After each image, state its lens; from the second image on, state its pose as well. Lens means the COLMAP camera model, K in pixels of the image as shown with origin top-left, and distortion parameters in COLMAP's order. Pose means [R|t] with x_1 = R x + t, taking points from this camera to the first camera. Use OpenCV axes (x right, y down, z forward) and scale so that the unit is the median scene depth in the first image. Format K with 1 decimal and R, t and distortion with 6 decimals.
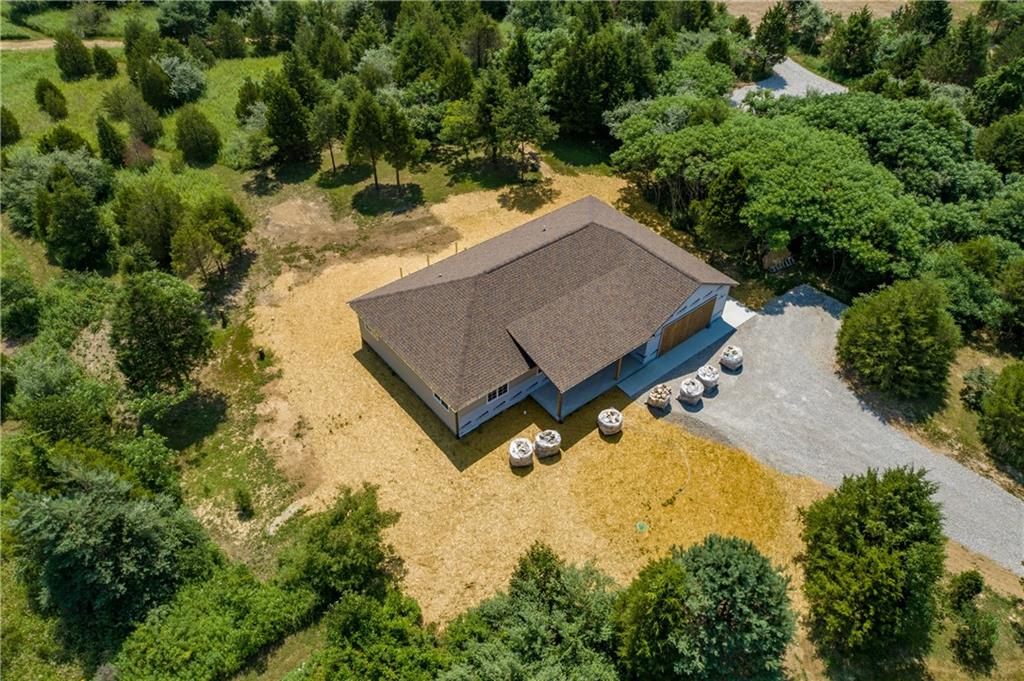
lens RADIAL K [[699.1, 0, 513.7], [0, 699.1, 338.1], [0, 0, 1]] dist [-0.012585, 0.019244]
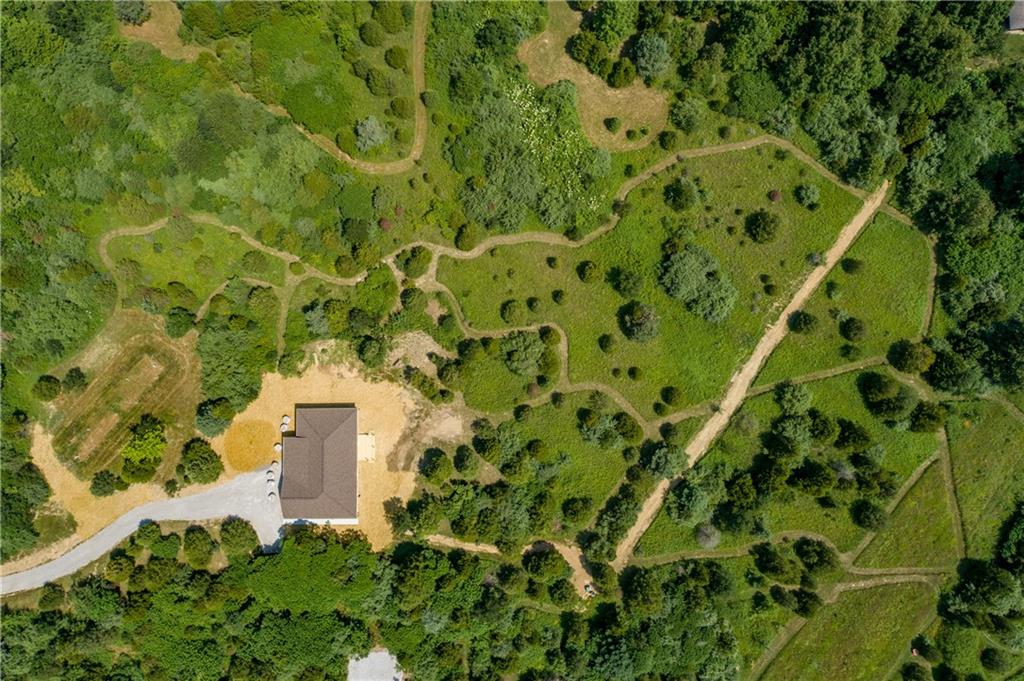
lens RADIAL K [[699.1, 0, 515.6], [0, 699.1, 338.9], [0, 0, 1]] dist [-0.012585, 0.019244]
pose [[-0.627190, 0.778248, -0.031031, -0.770061], [-0.548647, -0.413174, 0.726825, -2.390405], [0.552828, 0.472882, 0.686122, -0.810084]]
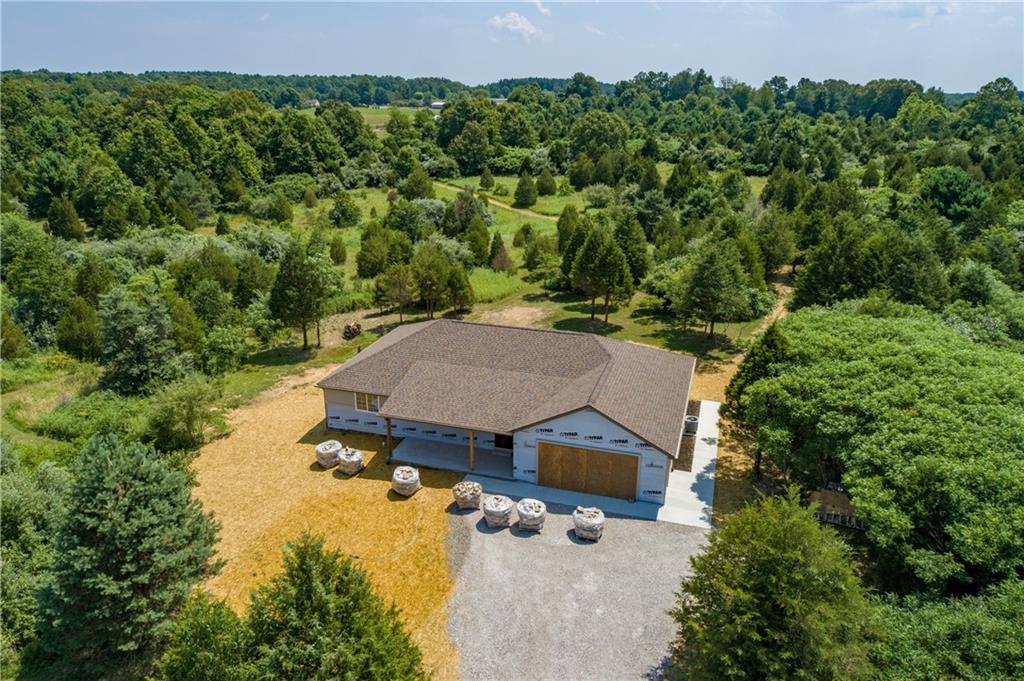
lens RADIAL K [[699.1, 0, 513.2], [0, 699.1, 343.1], [0, 0, 1]] dist [-0.012585, 0.019244]
pose [[0.556112, 0.269579, -0.786172, 0.751607], [-0.559651, 0.820790, -0.114429, 0.001932], [0.614435, 0.503617, 0.607321, 0.399958]]
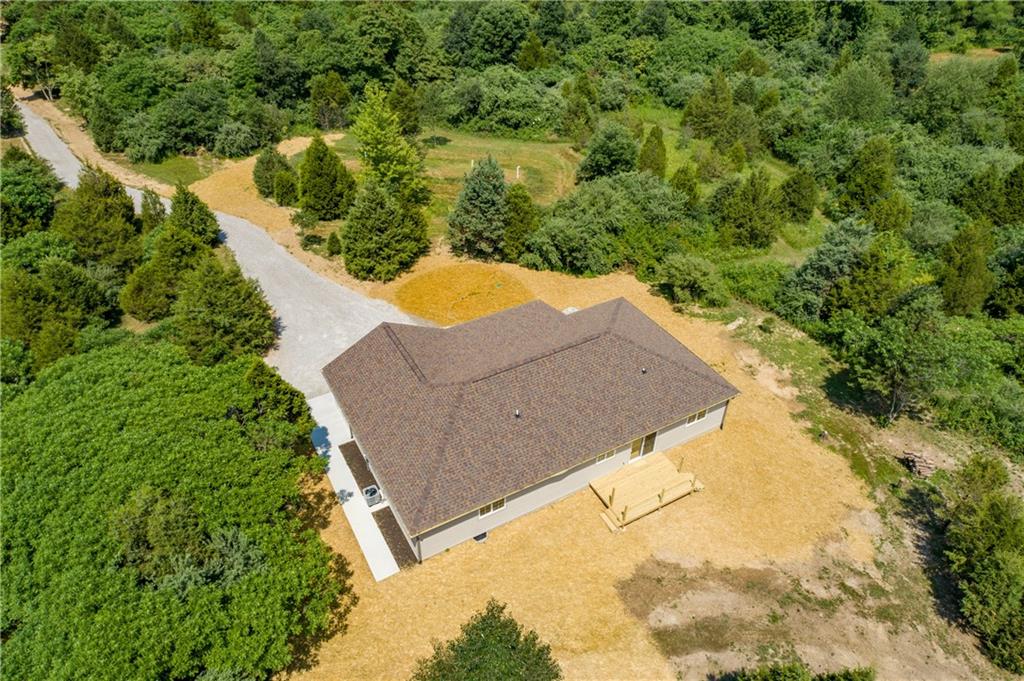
lens RADIAL K [[699.1, 0, 514.4], [0, 699.1, 334.1], [0, 0, 1]] dist [-0.012585, 0.019244]
pose [[-0.986632, -0.114462, 0.115995, -0.035869], [0.094272, 0.179703, 0.979193, -0.966780], [-0.132925, 0.977039, -0.166510, 1.062571]]
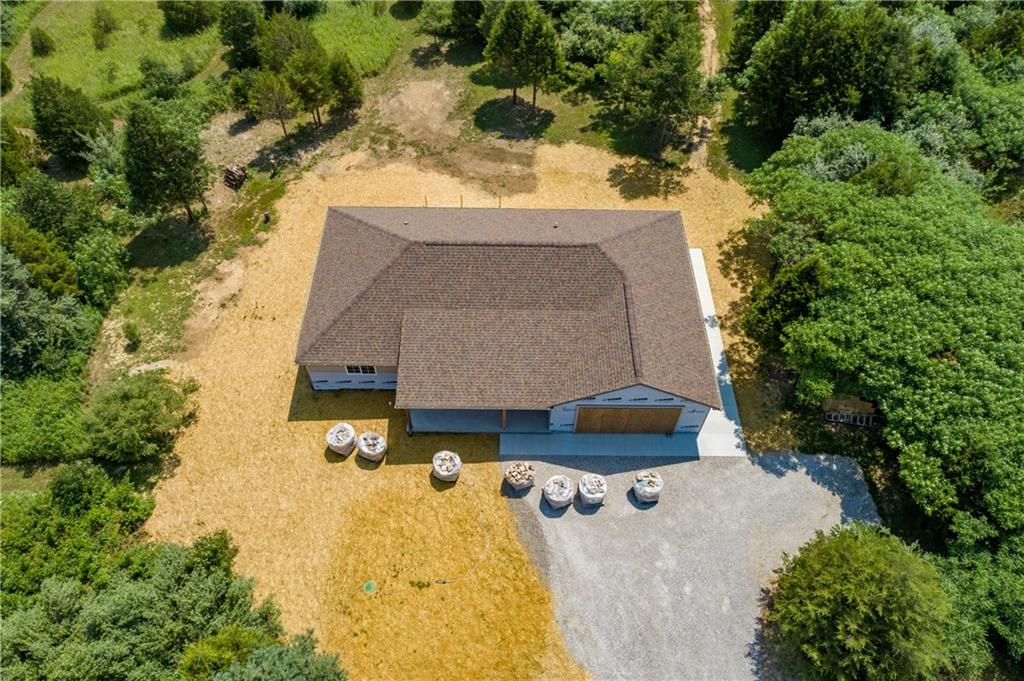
lens RADIAL K [[699.1, 0, 510.0], [0, 699.1, 343.8], [0, 0, 1]] dist [-0.012585, 0.019244]
pose [[0.776764, 0.497942, -0.385606, 0.393289], [-0.427828, 0.866514, 0.257133, -0.227373], [0.462170, -0.034758, 0.886110, 0.250124]]
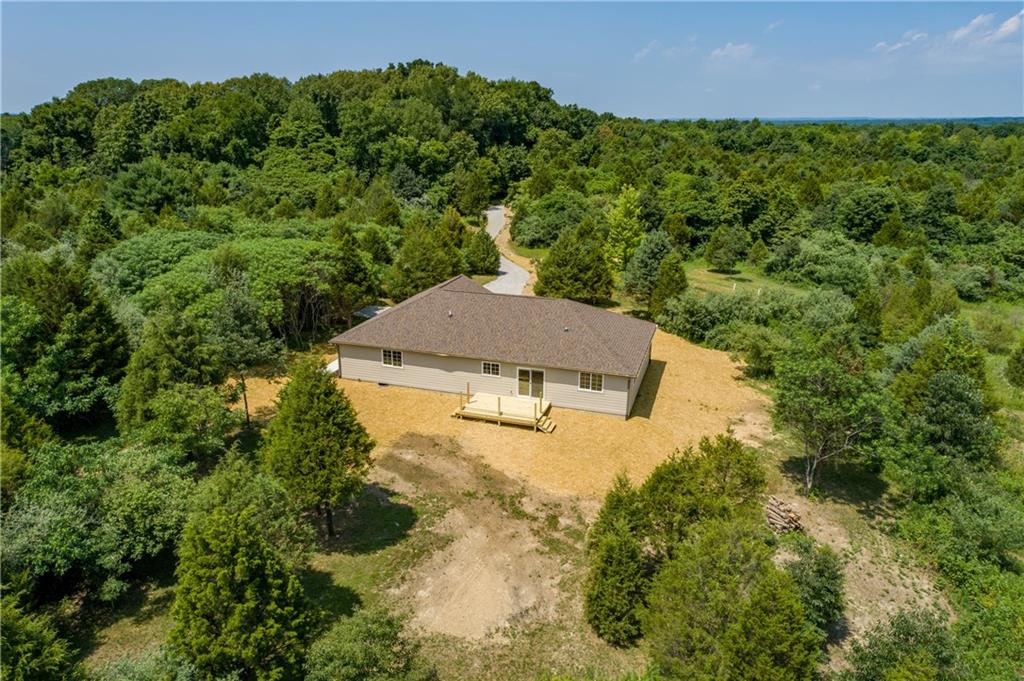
lens RADIAL K [[699.1, 0, 509.3], [0, 699.1, 336.6], [0, 0, 1]] dist [-0.012585, 0.019244]
pose [[-0.543512, -0.262258, 0.797380, -0.846216], [0.560542, 0.593690, 0.577343, -0.694899], [-0.624809, 0.760758, -0.175671, 1.170876]]
